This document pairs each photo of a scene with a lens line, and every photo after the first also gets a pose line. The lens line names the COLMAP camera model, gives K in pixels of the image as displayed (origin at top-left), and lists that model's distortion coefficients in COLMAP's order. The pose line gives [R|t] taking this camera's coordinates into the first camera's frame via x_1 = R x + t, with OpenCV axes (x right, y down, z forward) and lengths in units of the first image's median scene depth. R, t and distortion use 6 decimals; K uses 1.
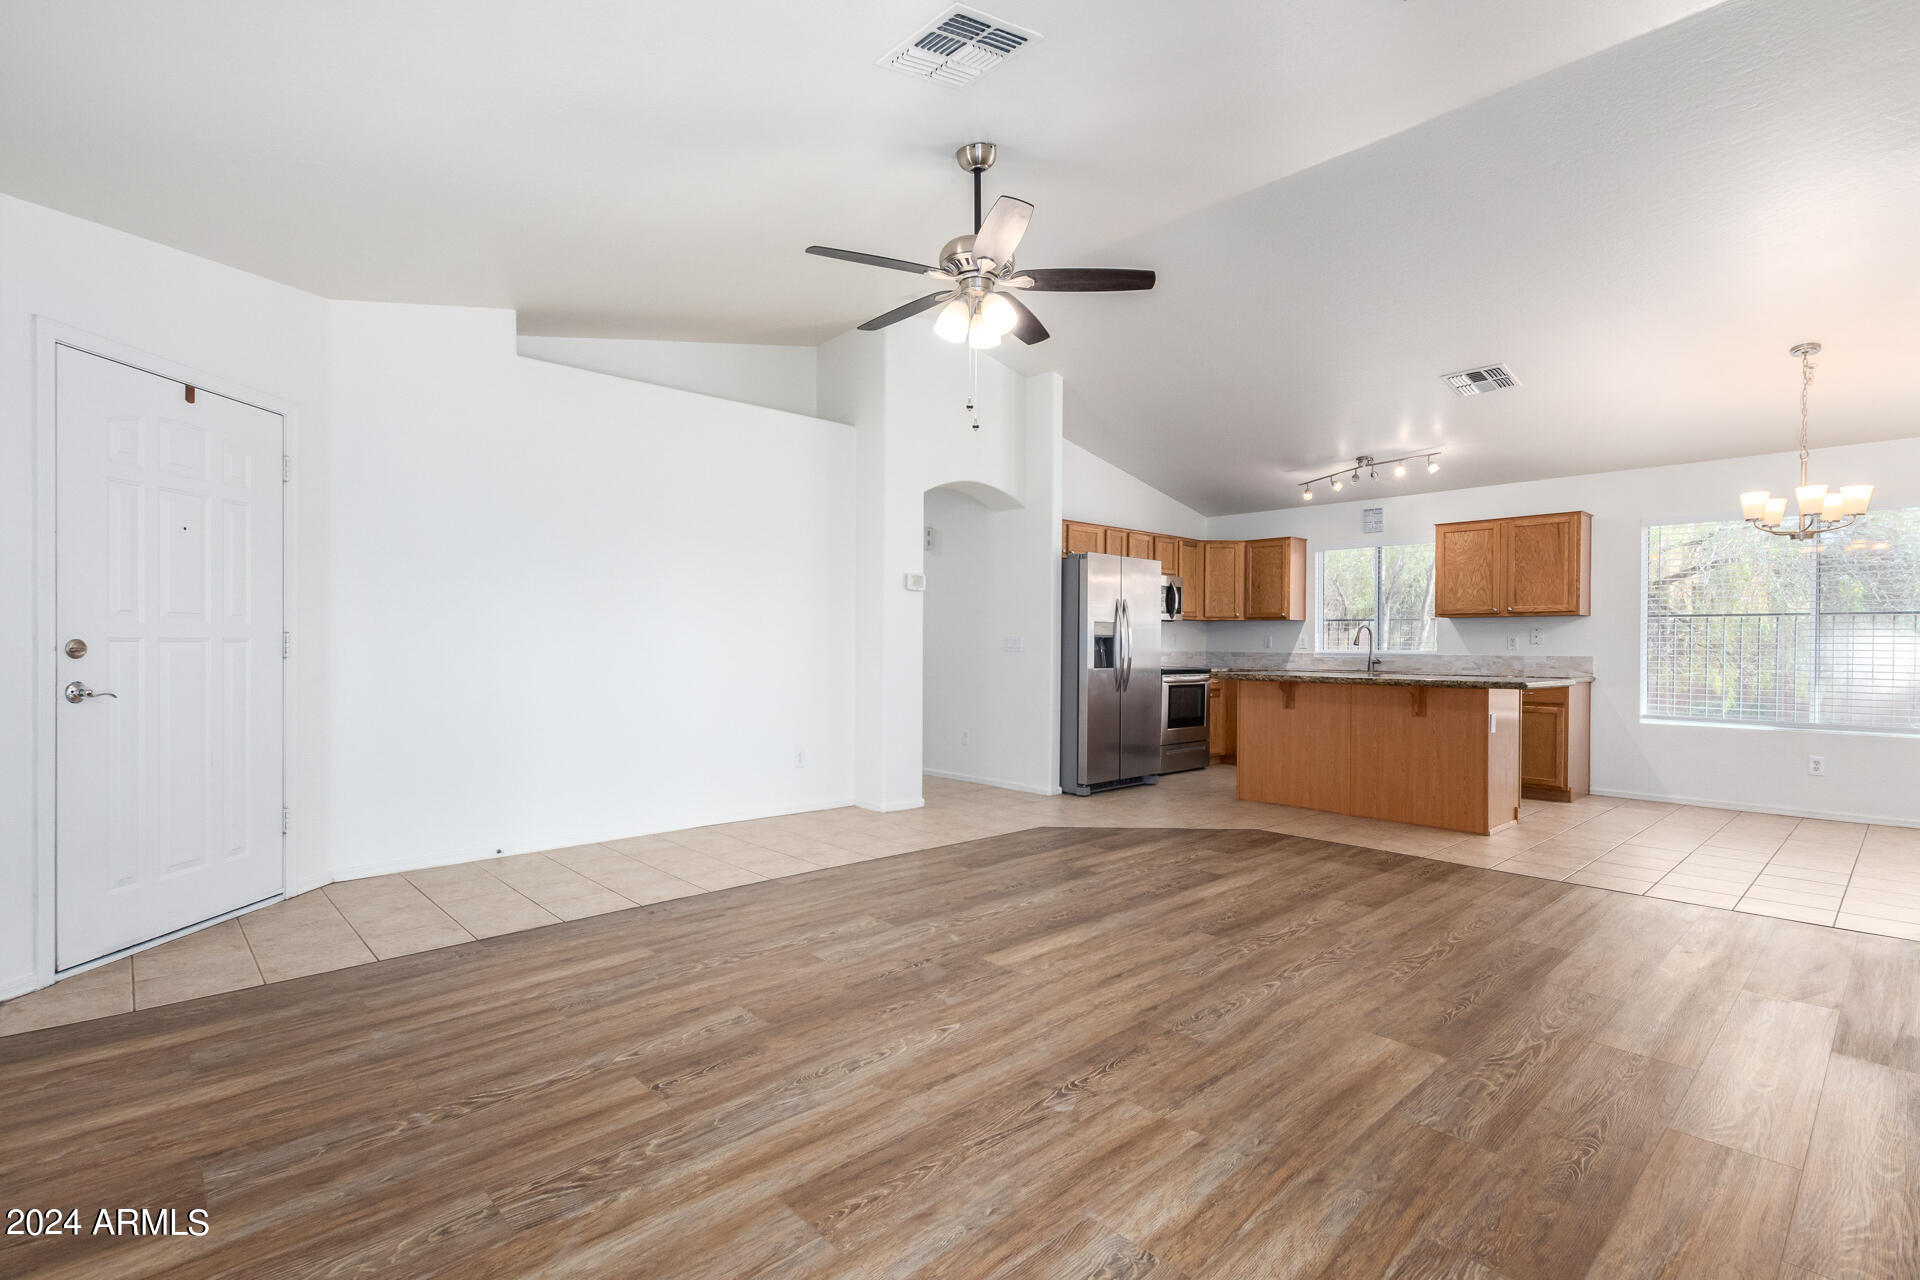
lens RADIAL K [[885.8, 0, 955.3], [0, 885.8, 643.8], [0, 0, 1]] dist [0.005685, -0.001407]
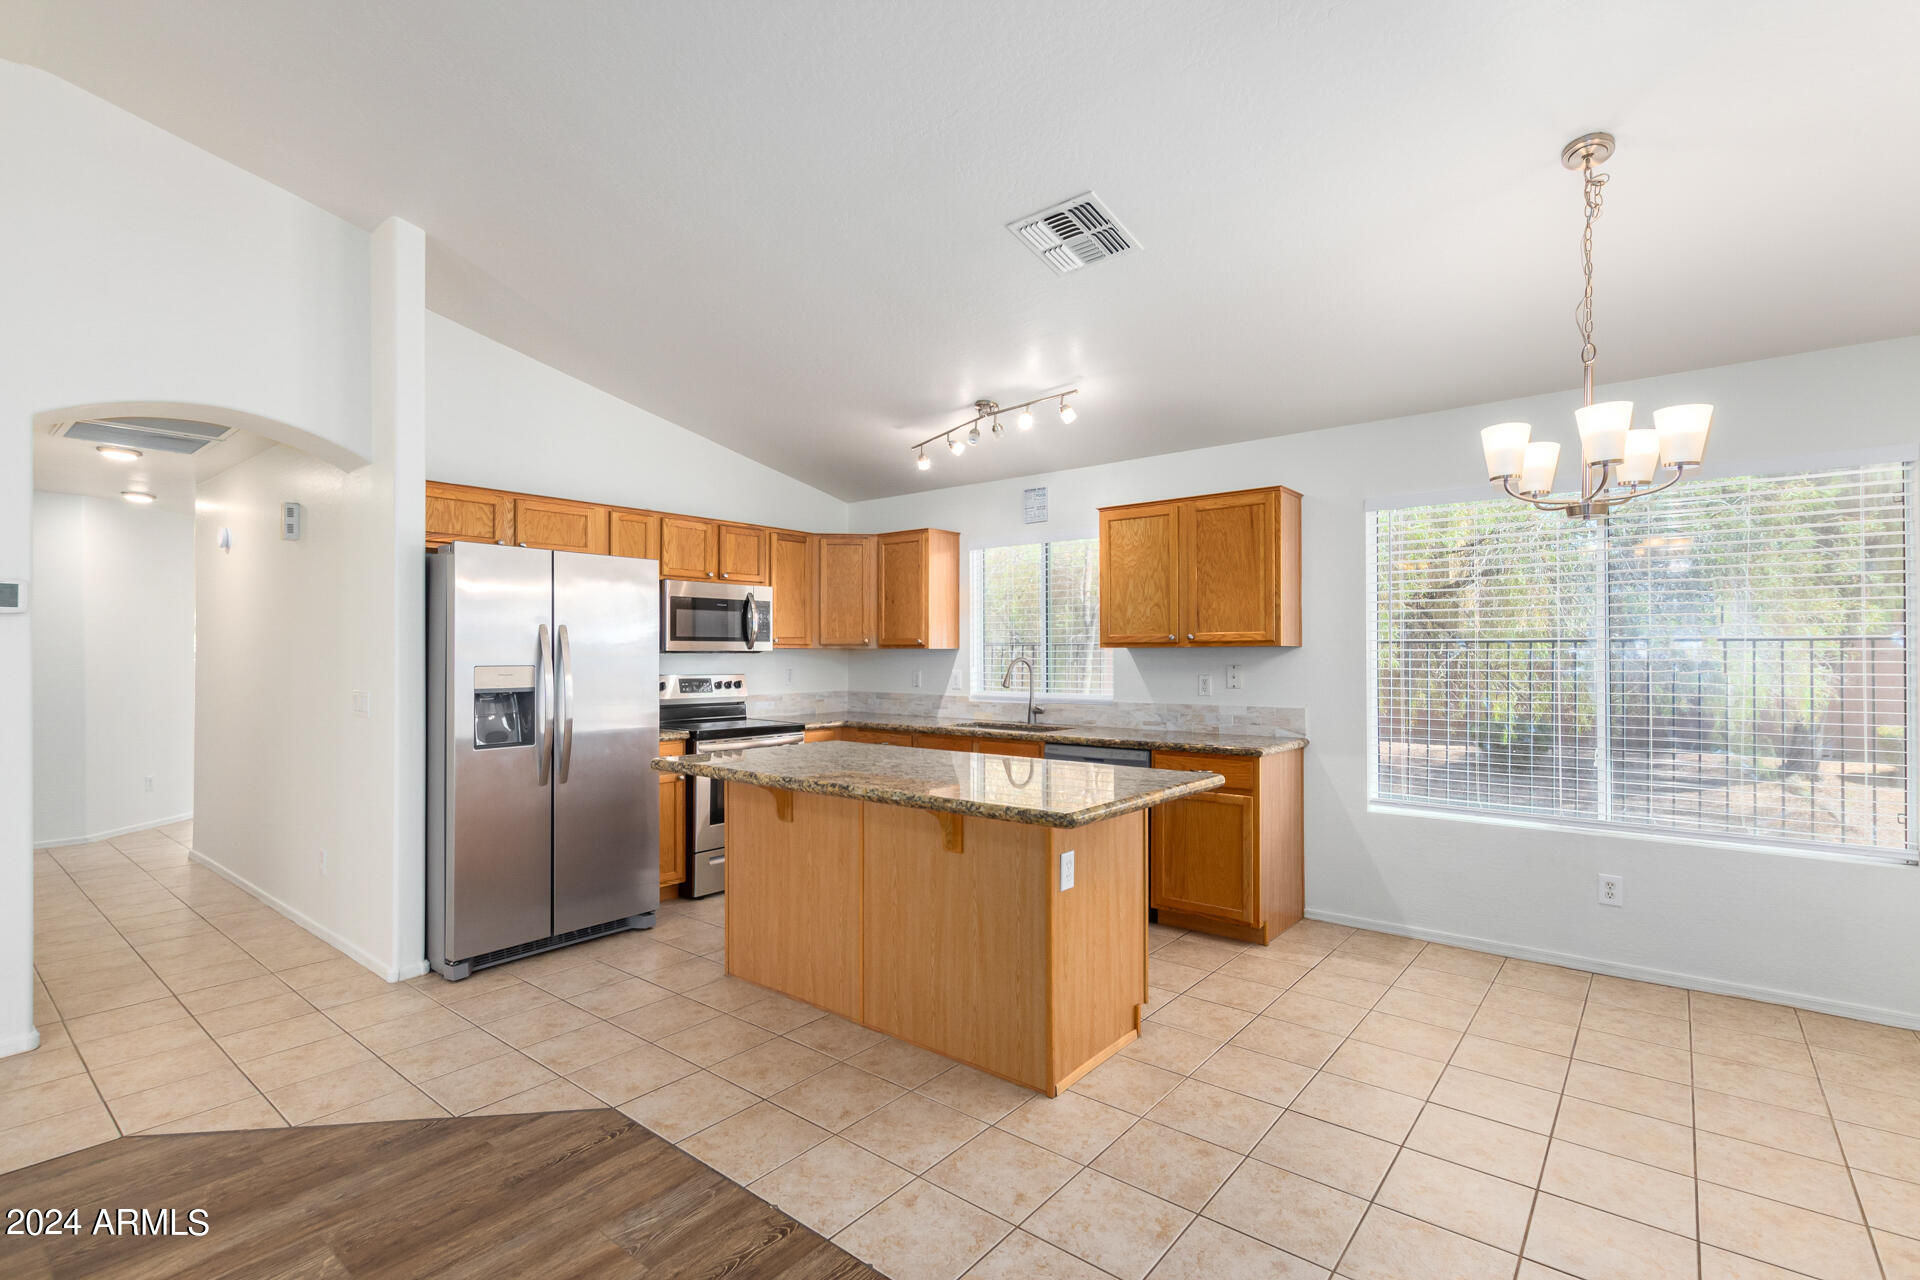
lens RADIAL K [[885.8, 0, 959.2], [0, 885.8, 641.6], [0, 0, 1]] dist [0.005685, -0.001407]
pose [[0.988428, -0.007125, 0.151525, 0.572167], [0.008701, 0.999915, -0.009742, -0.049321], [-0.151442, 0.010948, 0.988405, 0.609738]]
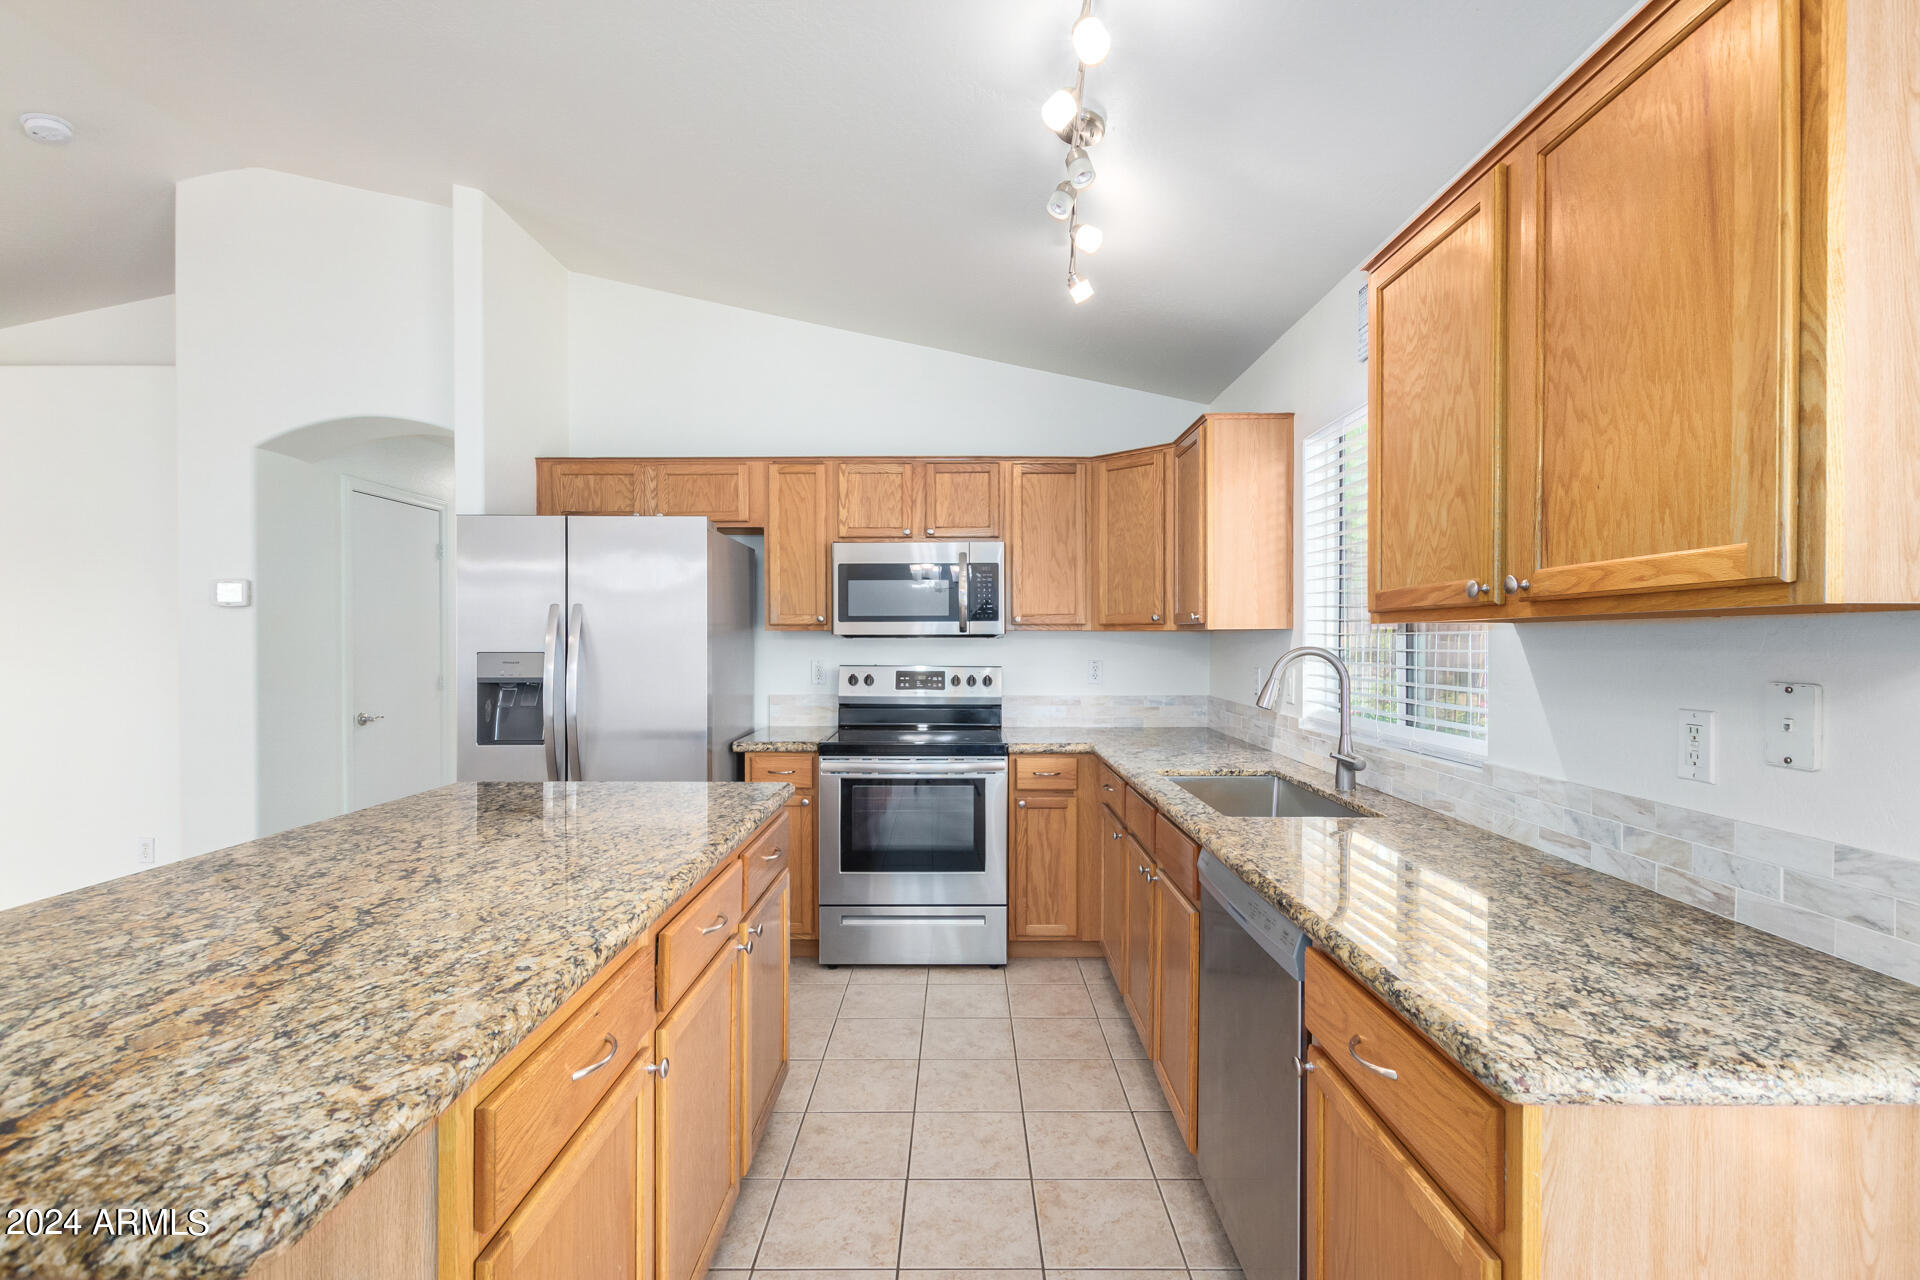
lens RADIAL K [[885.8, 0, 975.8], [0, 885.8, 643.3], [0, 0, 1]] dist [0.005685, -0.001407]
pose [[0.743059, -0.004548, -0.669211, 1.076538], [0.008346, 0.999962, 0.002471, -0.044118], [0.669174, -0.007421, 0.743068, 1.239111]]
